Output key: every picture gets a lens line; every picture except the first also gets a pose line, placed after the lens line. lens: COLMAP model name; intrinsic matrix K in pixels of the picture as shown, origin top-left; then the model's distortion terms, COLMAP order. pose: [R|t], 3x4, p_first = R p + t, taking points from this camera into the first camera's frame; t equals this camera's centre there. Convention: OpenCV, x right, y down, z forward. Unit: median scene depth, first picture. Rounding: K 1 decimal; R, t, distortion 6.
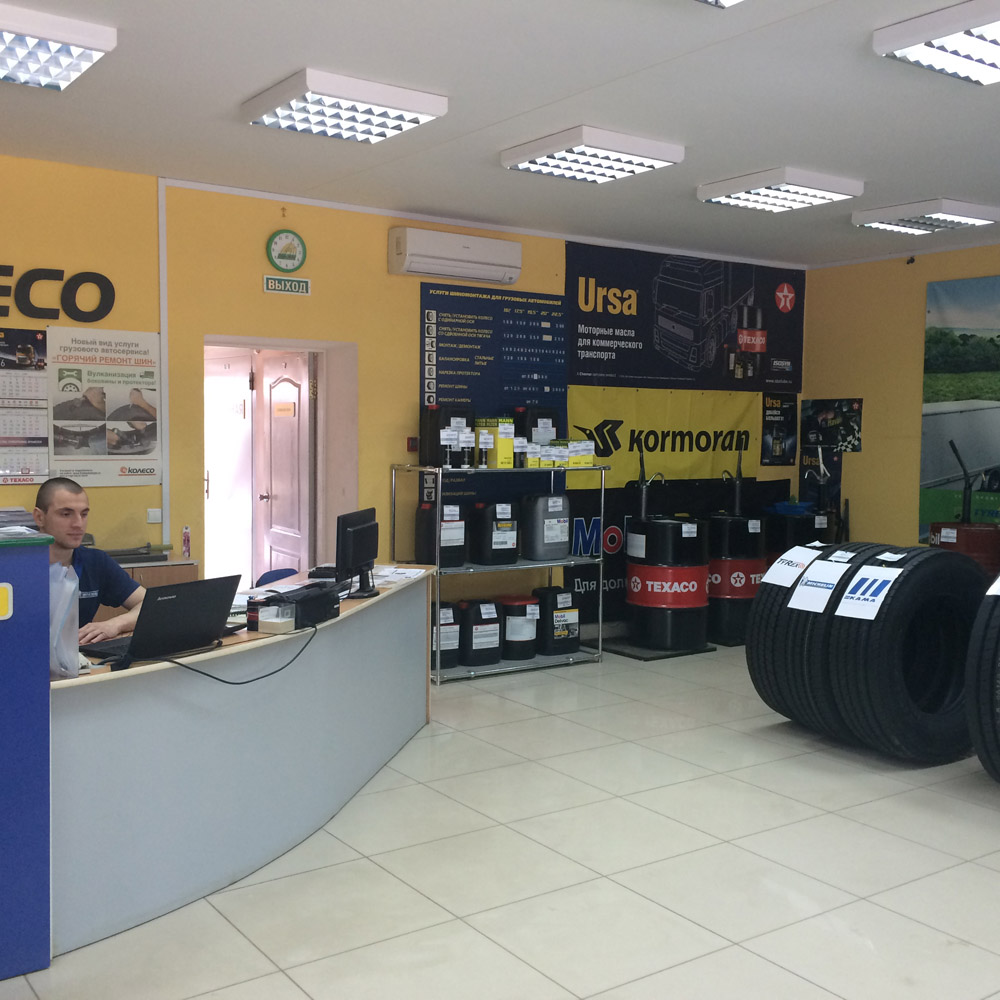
lens RADIAL K [[1150.6, 0, 500.6], [0, 1150.6, 500.2], [0, 0, 1]] dist [0.052605, 0.000000]
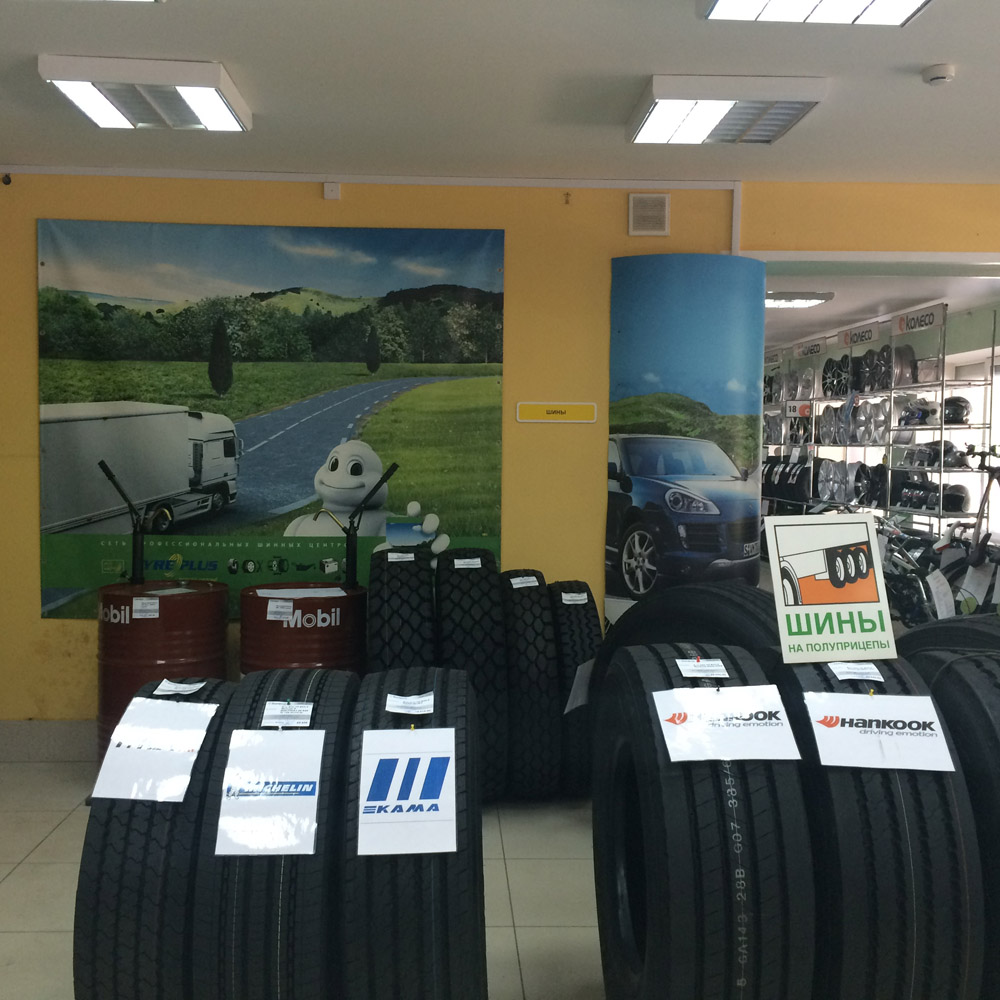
lens RADIAL K [[1150.6, 0, 498.1], [0, 1150.6, 501.1], [0, 0, 1]] dist [0.052605, 0.000000]
pose [[0.562976, -0.042745, 0.825367, -0.034035], [0.048353, 0.998655, 0.018738, -0.030870], [-0.825058, 0.029360, 0.564285, 0.451824]]
